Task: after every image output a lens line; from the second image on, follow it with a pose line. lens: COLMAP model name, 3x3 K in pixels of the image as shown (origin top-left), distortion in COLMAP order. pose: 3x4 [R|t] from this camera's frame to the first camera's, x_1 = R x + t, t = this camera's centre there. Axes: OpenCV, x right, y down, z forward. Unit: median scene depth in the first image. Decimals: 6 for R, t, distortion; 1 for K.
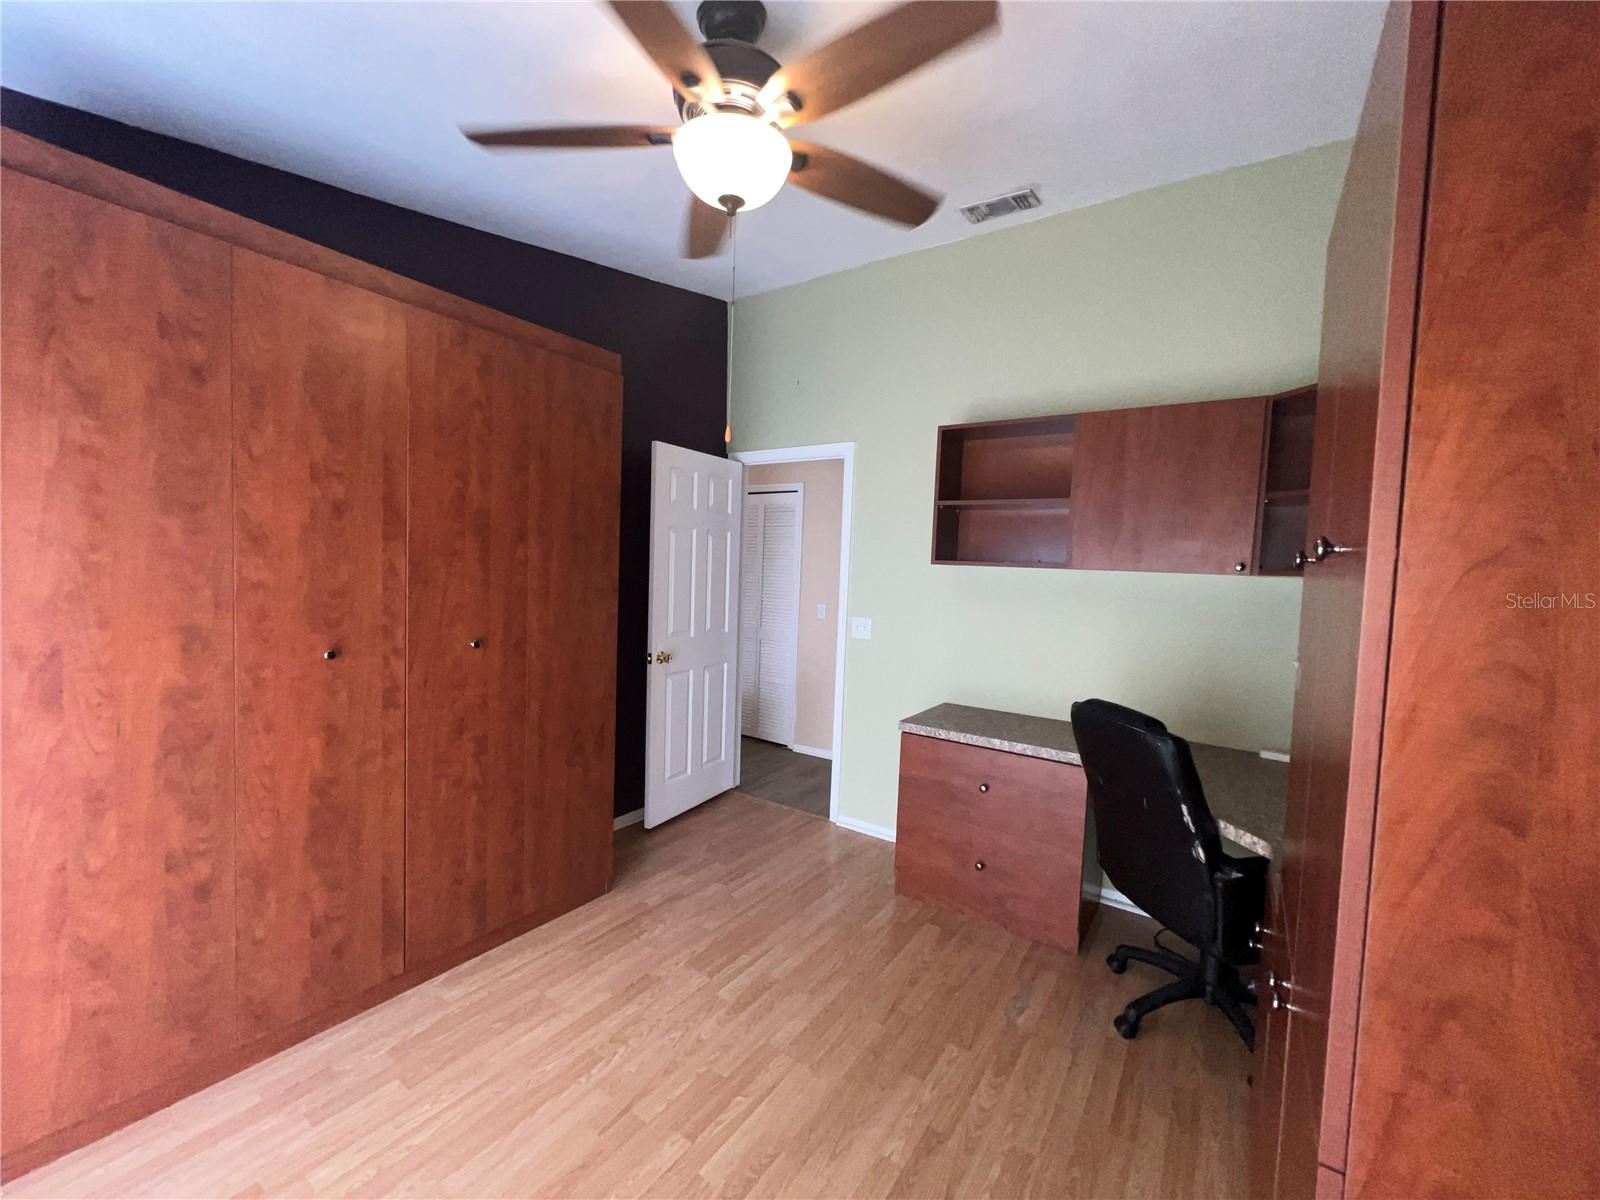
lens RADIAL K [[642.8, 0, 799.5], [0, 642.8, 604.1], [0, 0, 1]] dist [-0.002054, 0.000595]
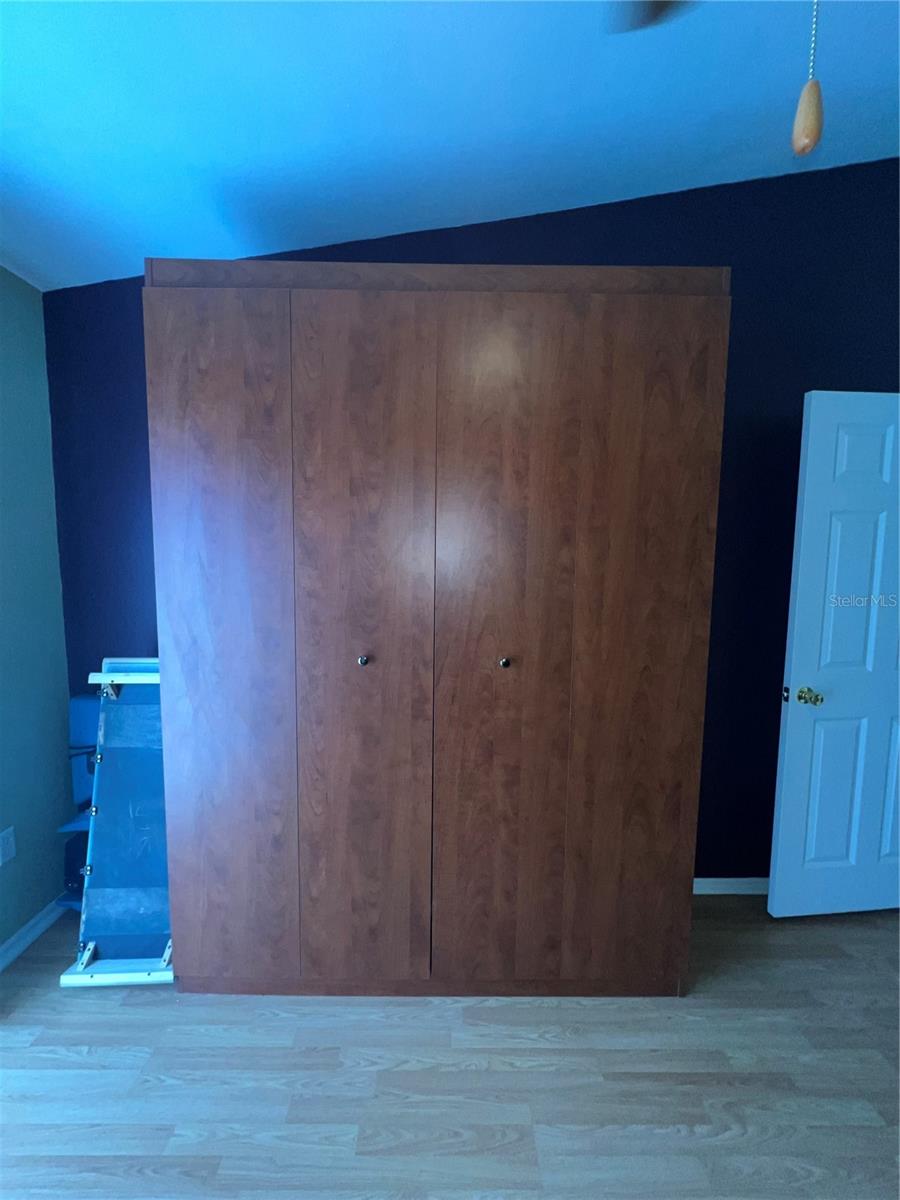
lens RADIAL K [[482.1, 0, 441.5], [0, 482.1, 601.2], [0, 0, 1]] dist [-0.002054, 0.000595]
pose [[0.569916, 0.047921, -0.820305, -0.015233], [-0.035240, 0.998805, 0.033865, -0.041429], [0.820947, 0.009607, 0.570923, 0.545974]]
